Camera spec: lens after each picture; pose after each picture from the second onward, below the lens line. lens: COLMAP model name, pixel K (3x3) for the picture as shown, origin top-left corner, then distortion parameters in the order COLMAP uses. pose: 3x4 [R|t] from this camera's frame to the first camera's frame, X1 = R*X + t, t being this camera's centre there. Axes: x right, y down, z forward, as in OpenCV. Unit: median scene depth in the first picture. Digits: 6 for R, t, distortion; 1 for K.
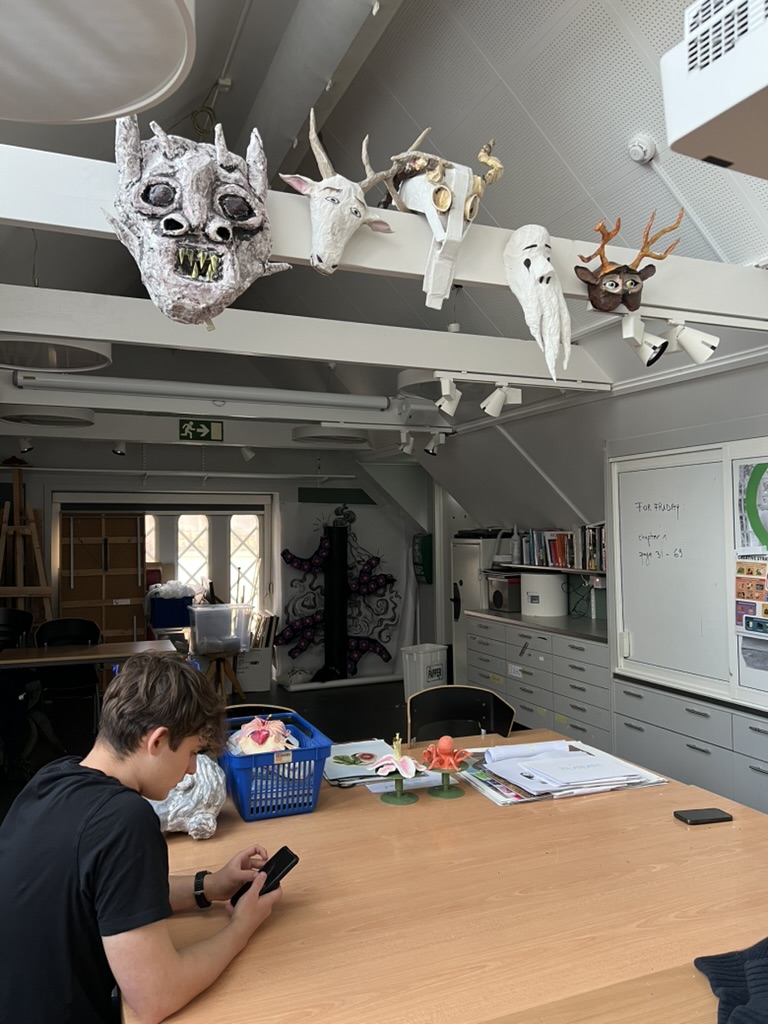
lens RADIAL K [[766.1, 0, 384.0], [0, 766.1, 511.6], [0, 0, 1]] dist [0.041886, -0.030540]
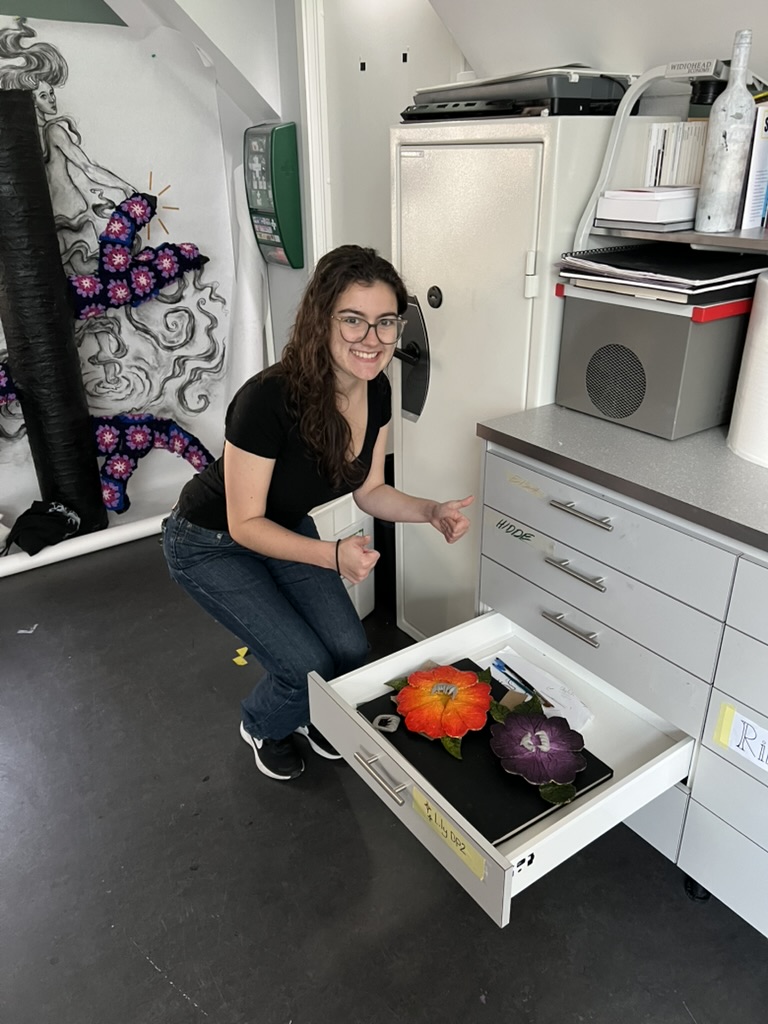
lens RADIAL K [[766.1, 0, 391.9], [0, 766.1, 505.8], [0, 0, 1]] dist [0.041886, -0.030540]
pose [[0.975119, -0.090453, 0.202387, 0.016447], [-0.007283, 0.899401, 0.437063, 0.031188], [-0.221561, -0.427663, 0.876365, 0.590468]]
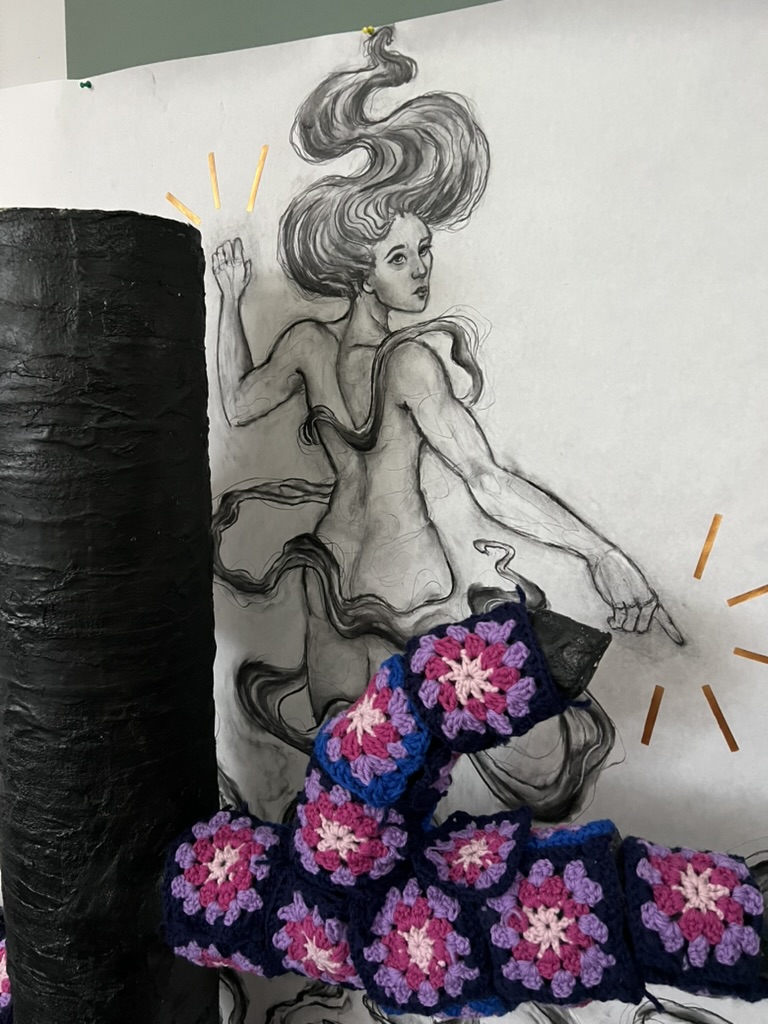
lens RADIAL K [[766.1, 0, 379.7], [0, 766.1, 519.6], [0, 0, 1]] dist [0.041886, -0.030540]
pose [[0.637954, 0.174444, -0.750056, 0.037061], [-0.030625, 0.978981, 0.201638, 0.033386], [0.769465, -0.105665, 0.629887, 0.930139]]
